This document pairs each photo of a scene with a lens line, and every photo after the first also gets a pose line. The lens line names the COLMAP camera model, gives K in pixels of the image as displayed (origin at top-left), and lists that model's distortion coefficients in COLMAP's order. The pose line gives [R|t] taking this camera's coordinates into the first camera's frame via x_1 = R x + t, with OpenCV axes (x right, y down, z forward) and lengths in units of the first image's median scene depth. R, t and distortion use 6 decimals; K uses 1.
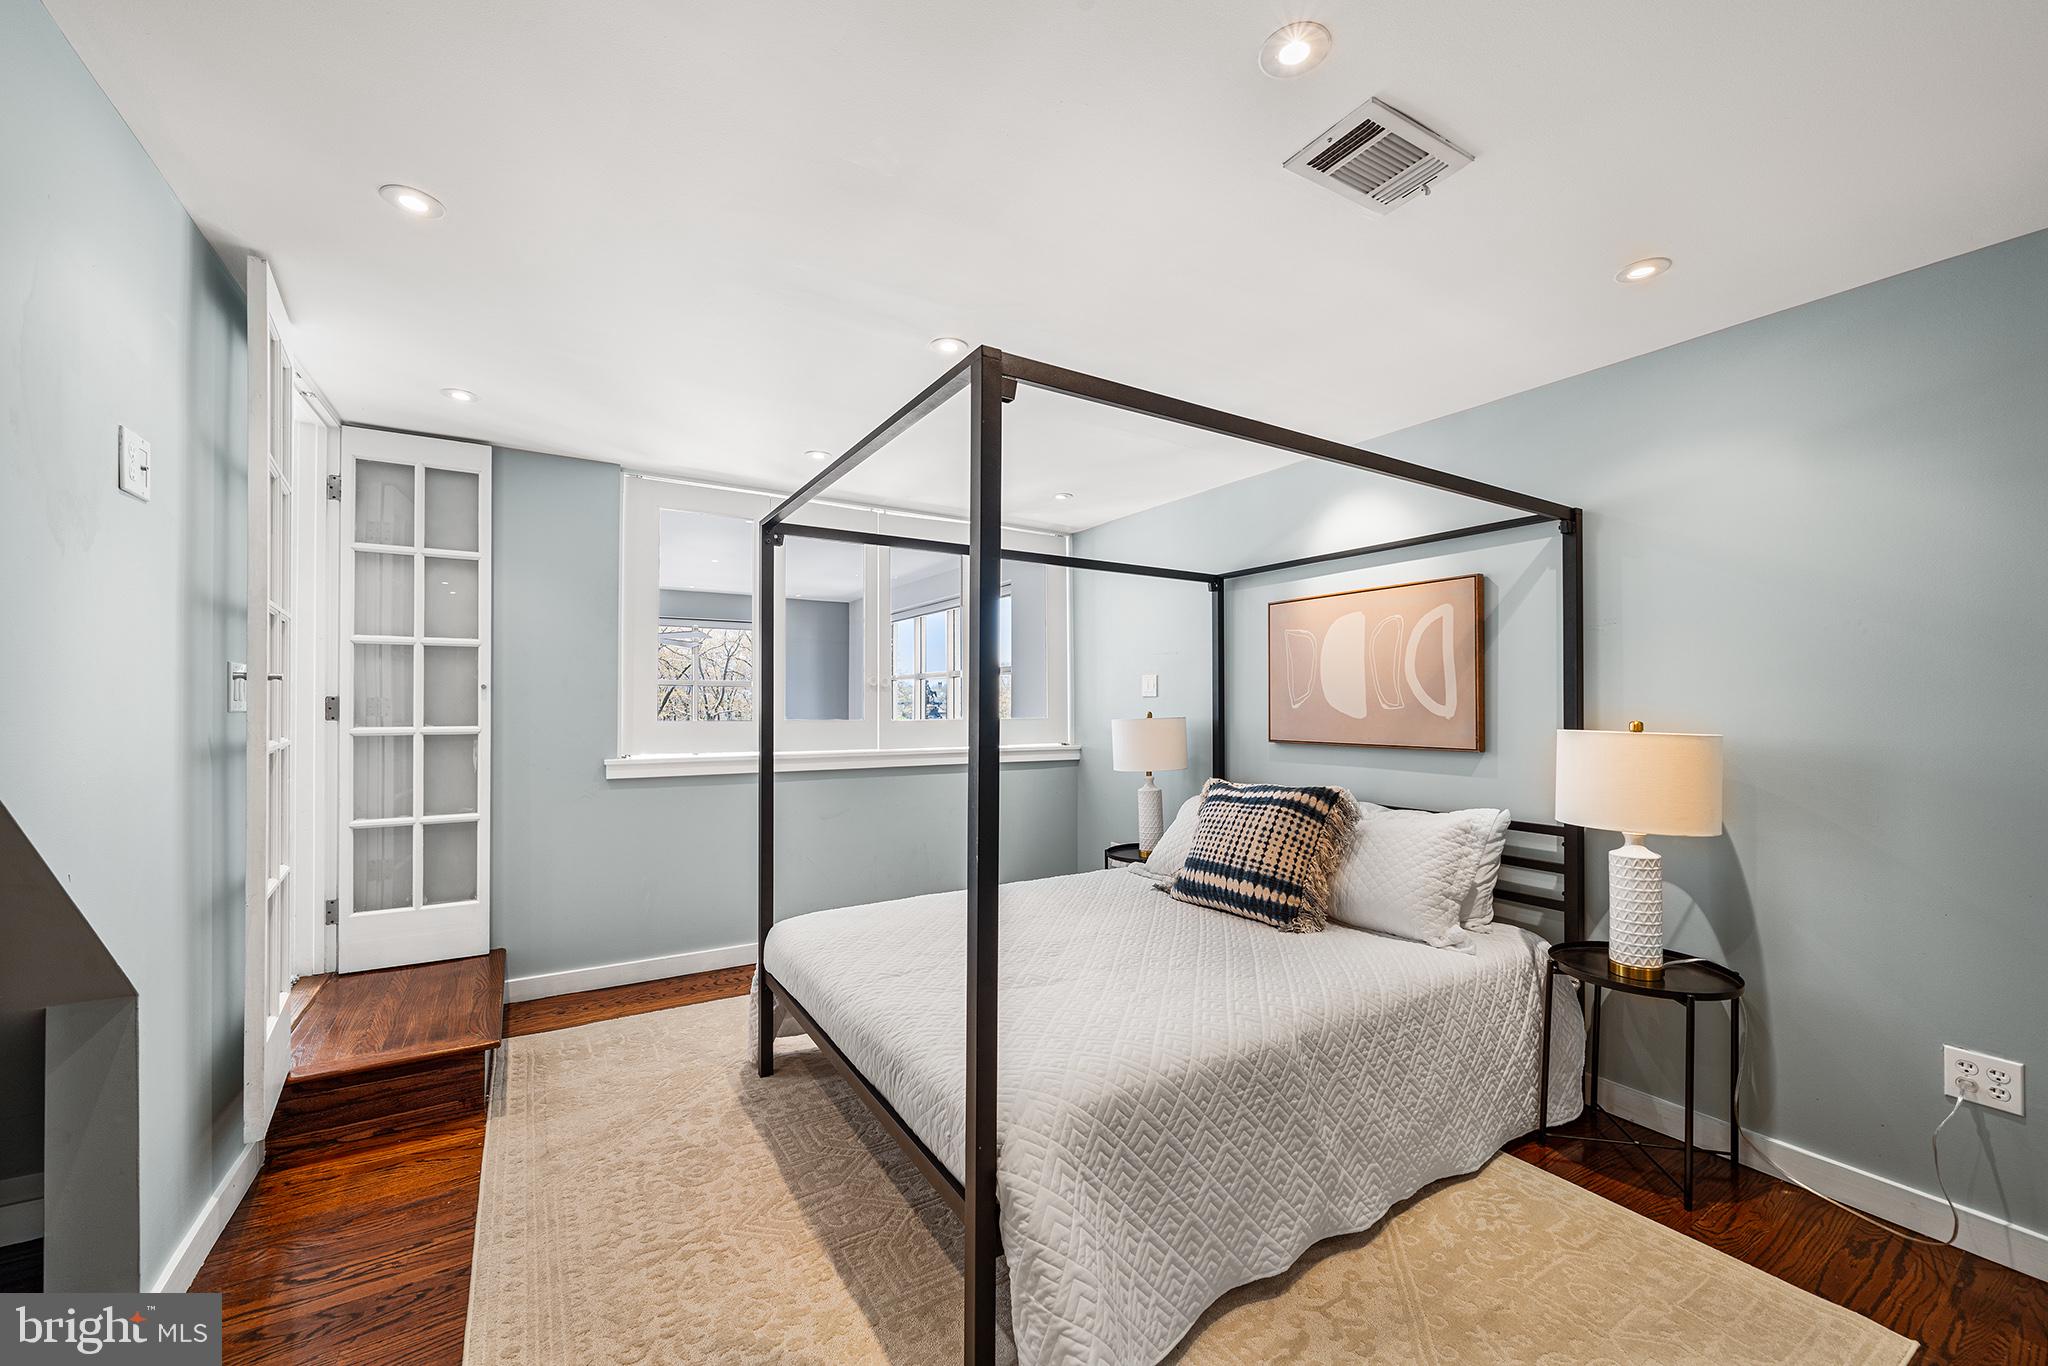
lens RADIAL K [[792.8, 0, 1024.0], [0, 792.8, 683.0], [0, 0, 1]] dist [0.000507, 0.000061]
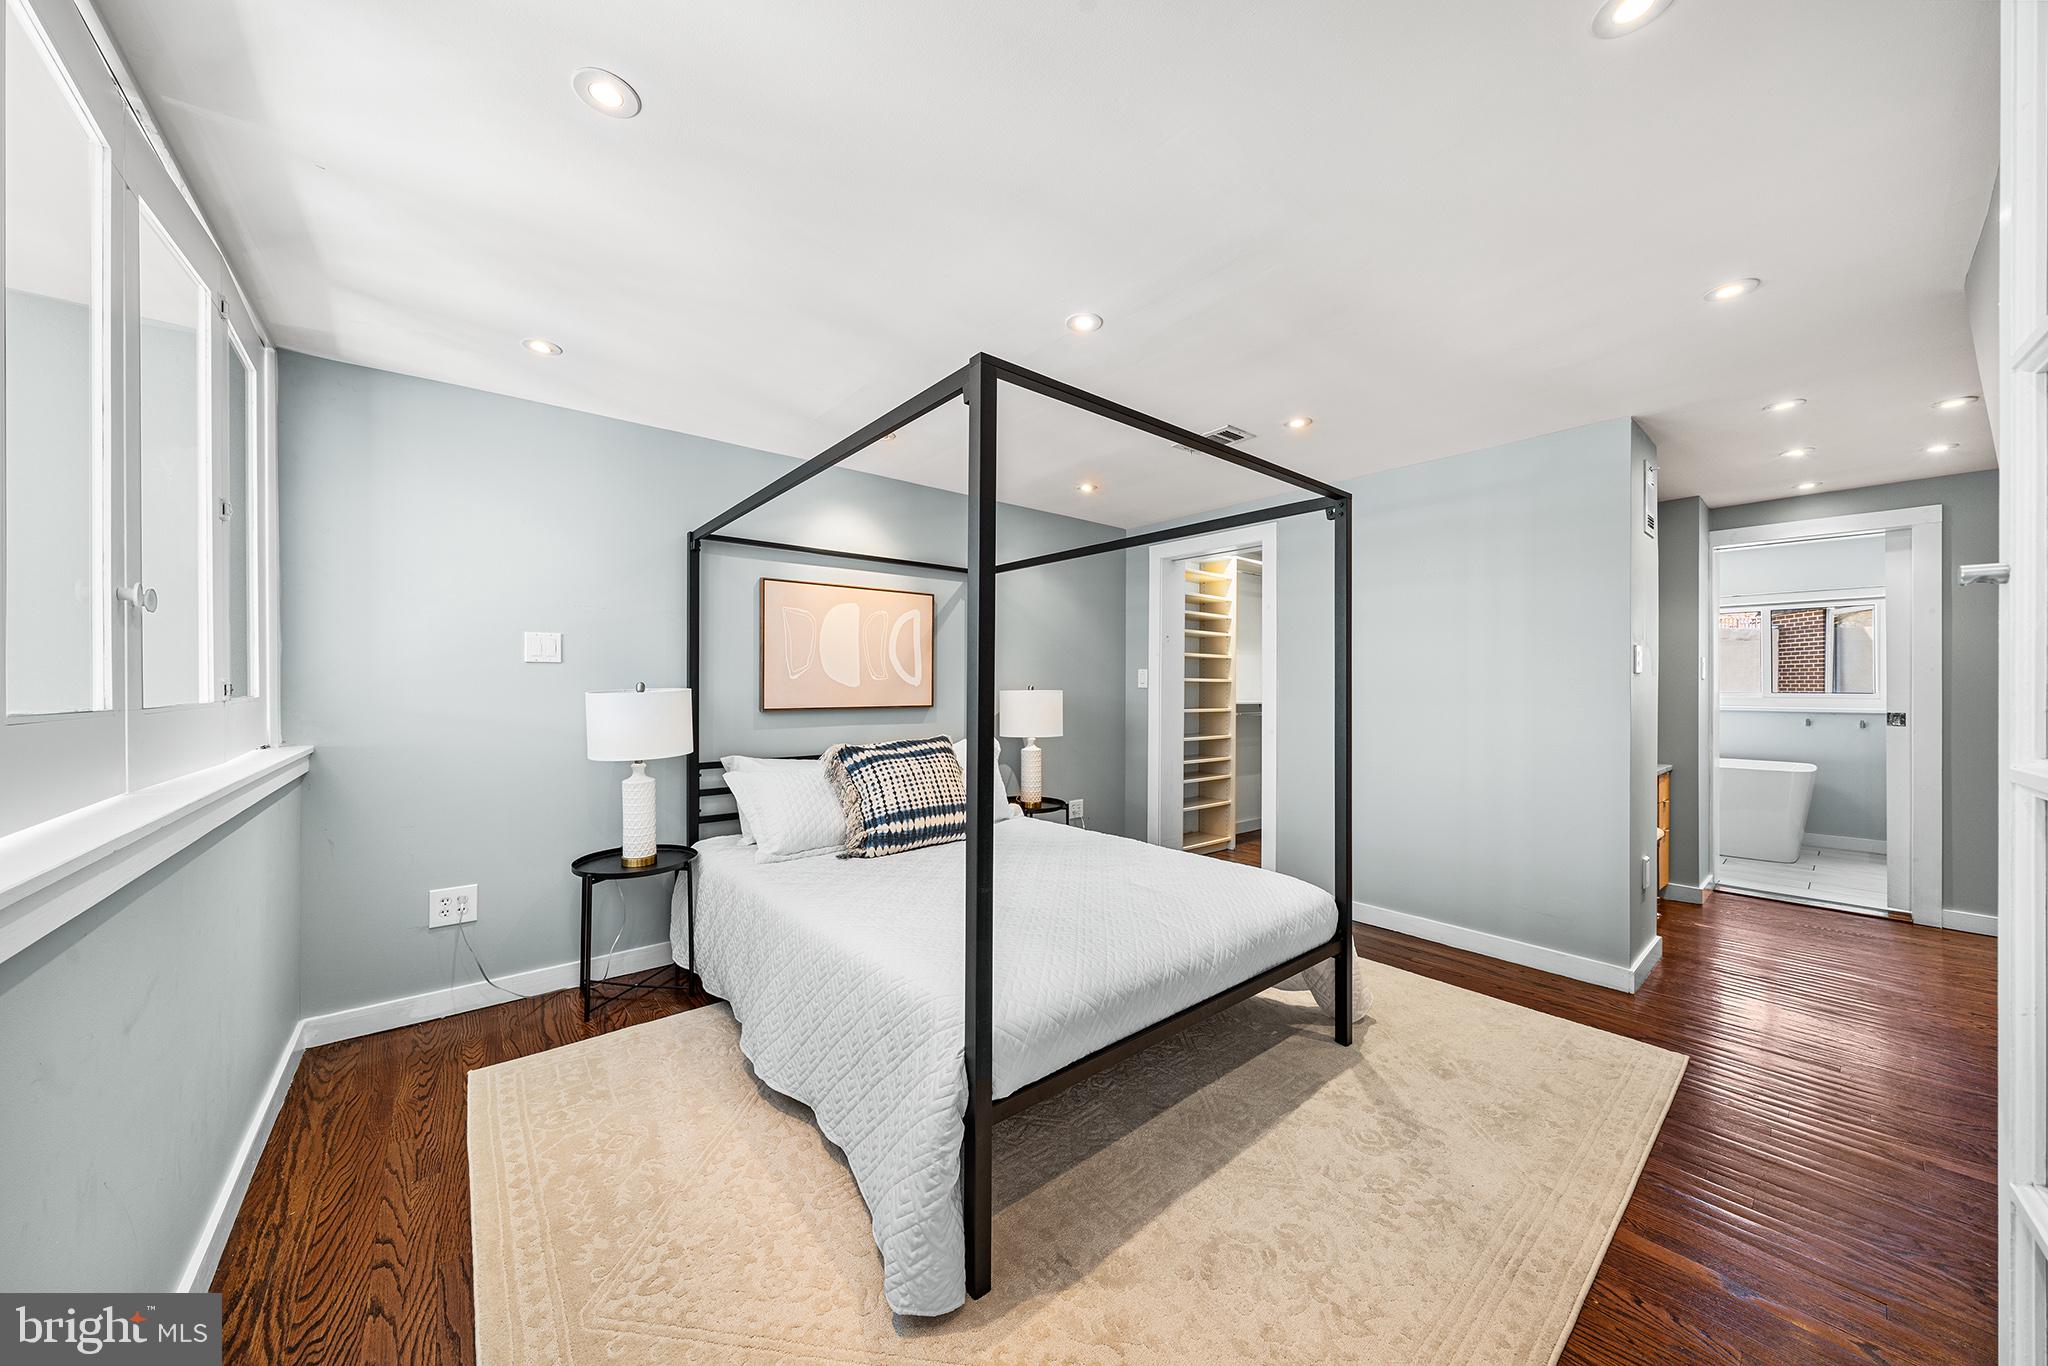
lens RADIAL K [[691.0, 0, 1016.3], [0, 691.0, 678.4], [0, 0, 1]] dist [0.000179, -0.000001]
pose [[-0.124246, 0.002796, 0.992248, -0.780375], [-0.030890, 0.999500, -0.006684, 0.032699], [-0.991771, -0.031481, -0.124097, 0.965092]]
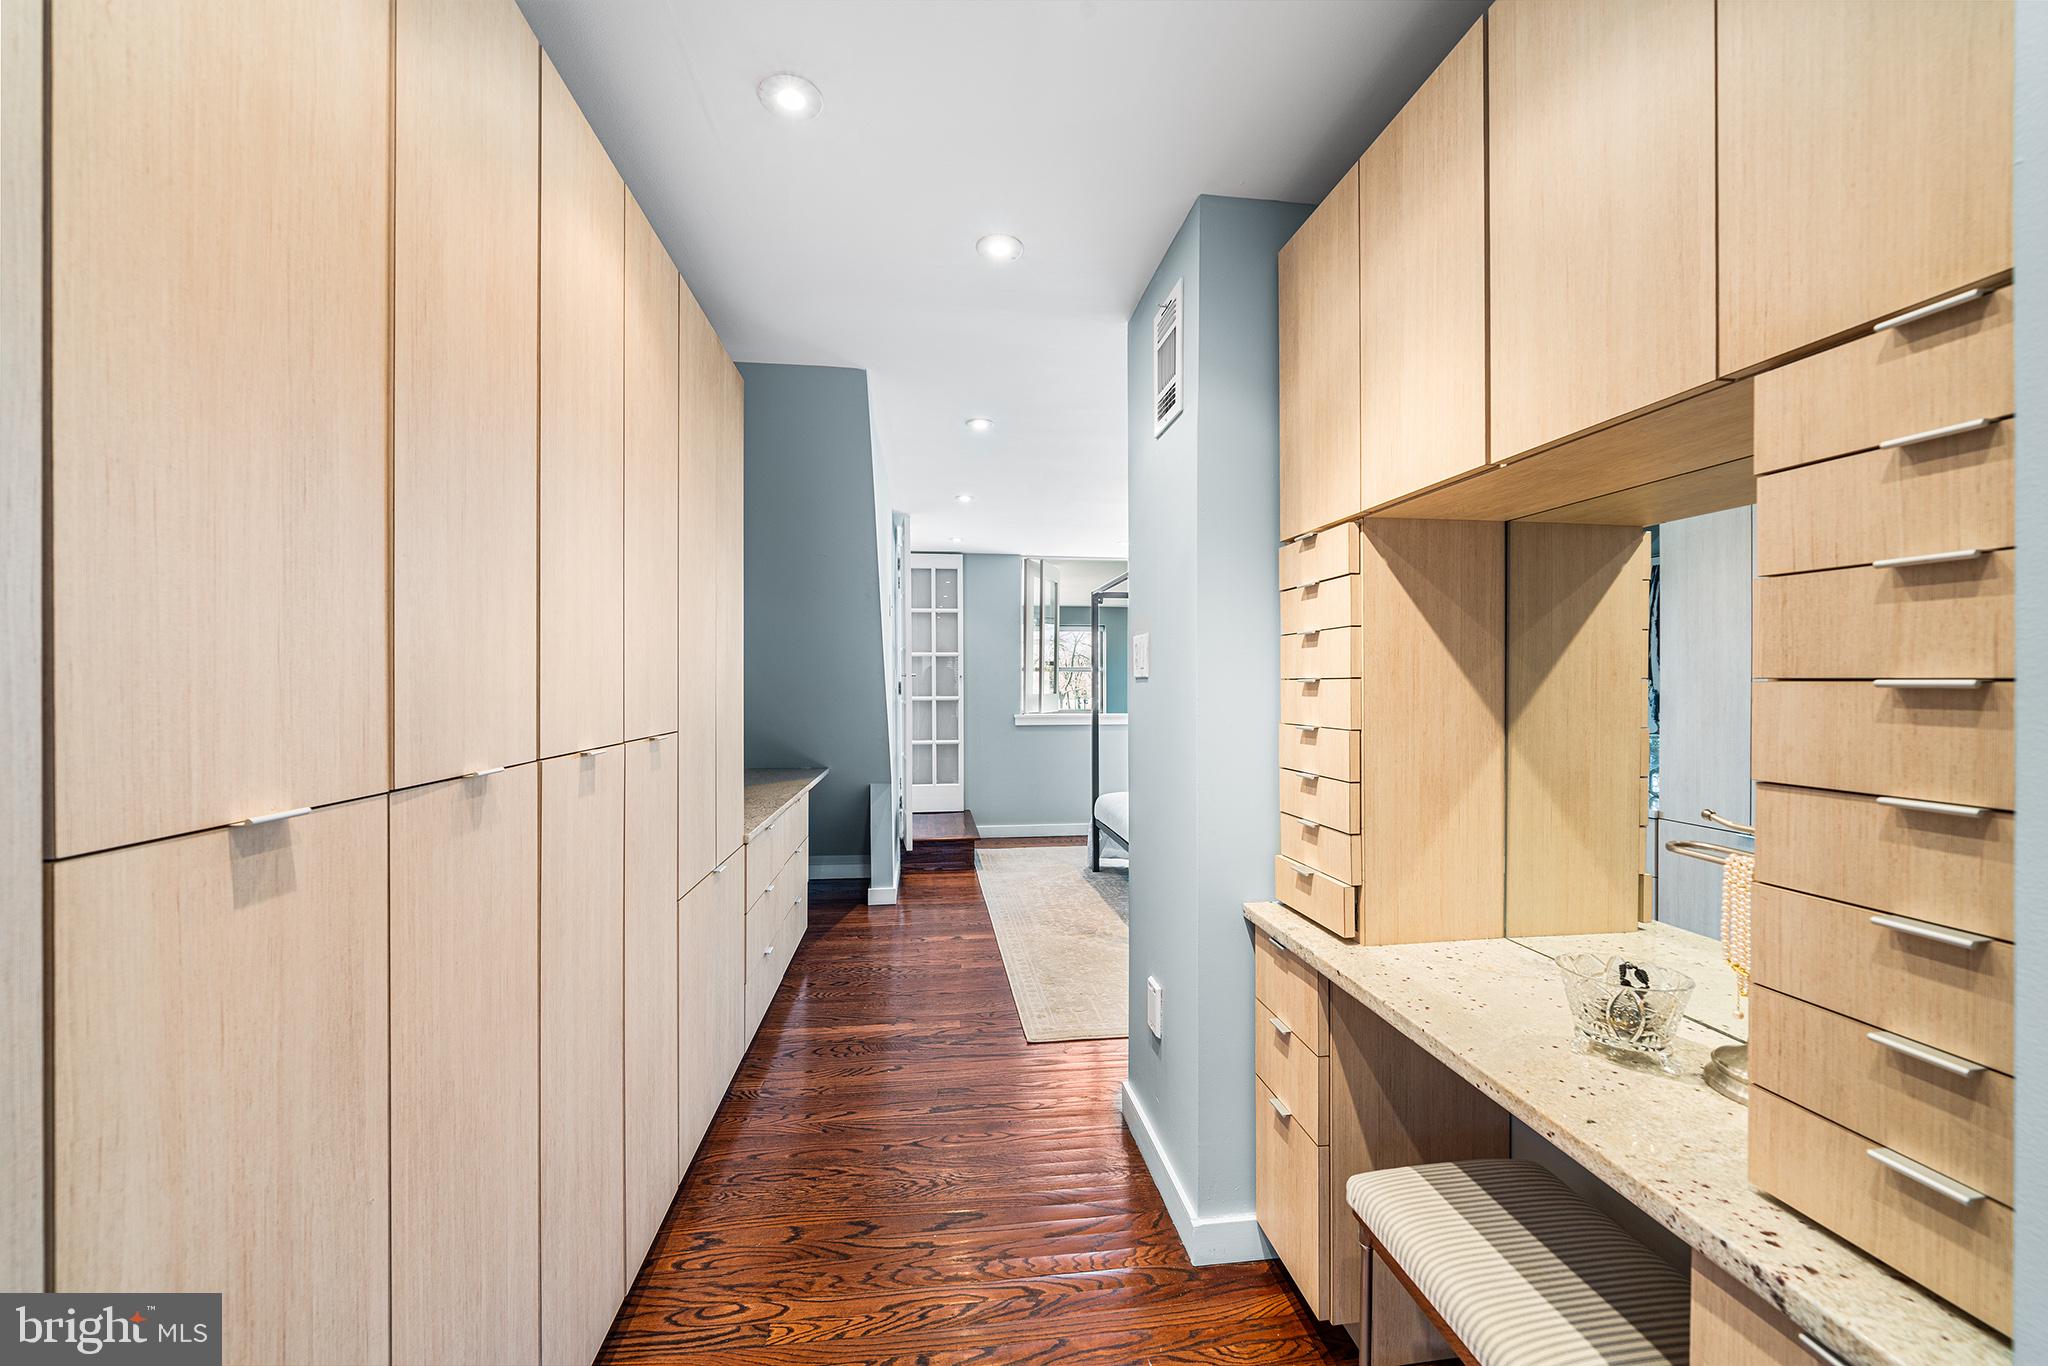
lens RADIAL K [[768.7, 0, 1024.0], [0, 768.7, 683.0], [0, 0, 1]] dist [-0.000964, -0.000074]
pose [[0.910911, 0.001279, -0.412600, 0.272454], [0.009557, 0.999661, 0.024200, -0.025514], [0.412492, -0.025987, 0.910591, -0.729250]]
